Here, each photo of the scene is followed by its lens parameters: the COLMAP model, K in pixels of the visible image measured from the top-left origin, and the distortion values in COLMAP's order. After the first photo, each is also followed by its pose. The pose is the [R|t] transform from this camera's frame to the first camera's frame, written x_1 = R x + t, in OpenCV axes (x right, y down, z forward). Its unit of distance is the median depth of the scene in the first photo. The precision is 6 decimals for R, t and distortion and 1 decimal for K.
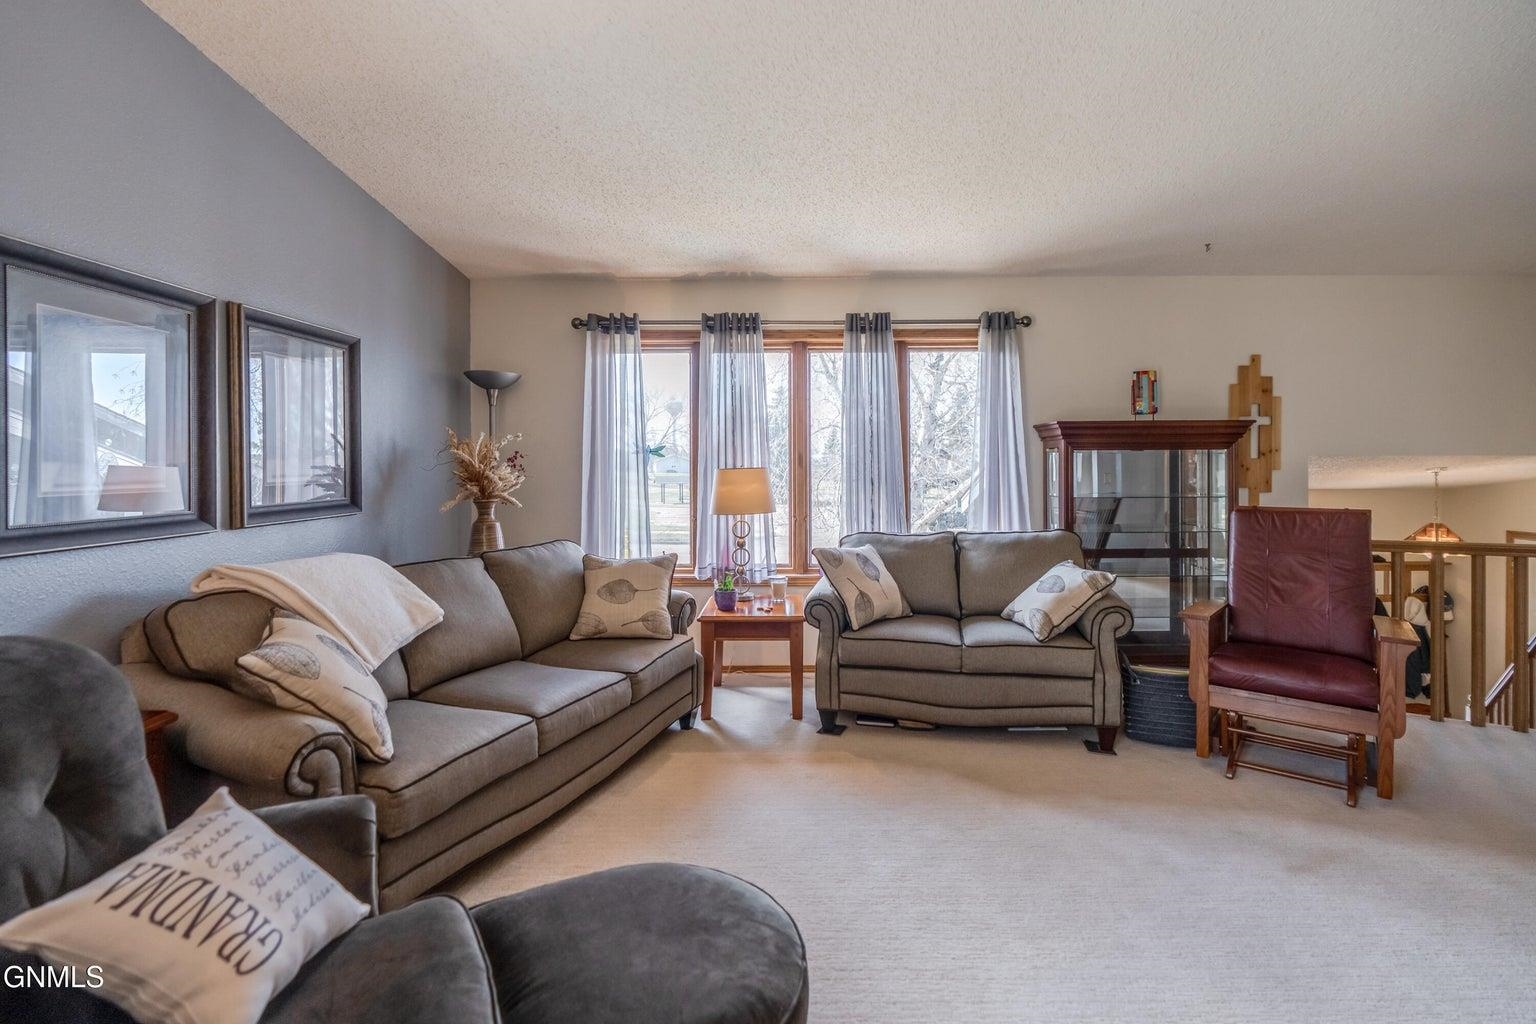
lens RADIAL K [[713.5, 0, 763.3], [0, 713.5, 457.0], [0, 0, 1]] dist [-0.003815, 0.000057]
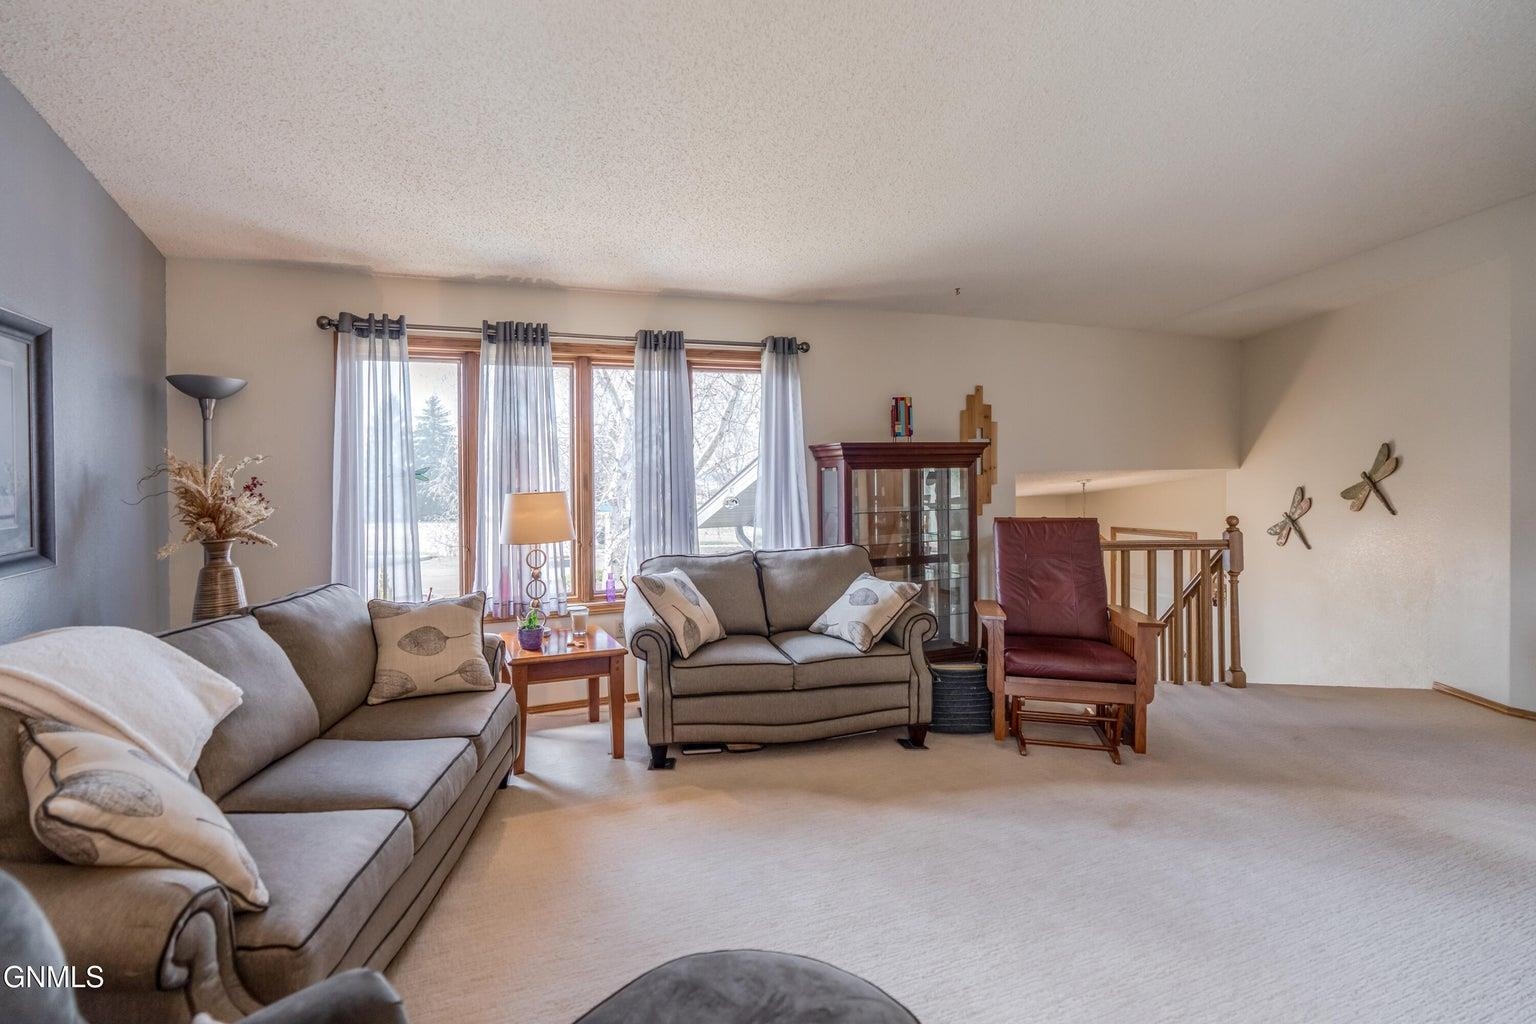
lens RADIAL K [[720.6, 0, 767.3], [0, 720.6, 475.7], [0, 0, 1]] dist [-0.003870, 0.000658]
pose [[0.936550, -0.010703, 0.350369, -0.103856], [0.010486, 0.999942, 0.002518, -0.006922], [-0.350376, 0.001316, 0.936608, 0.040381]]
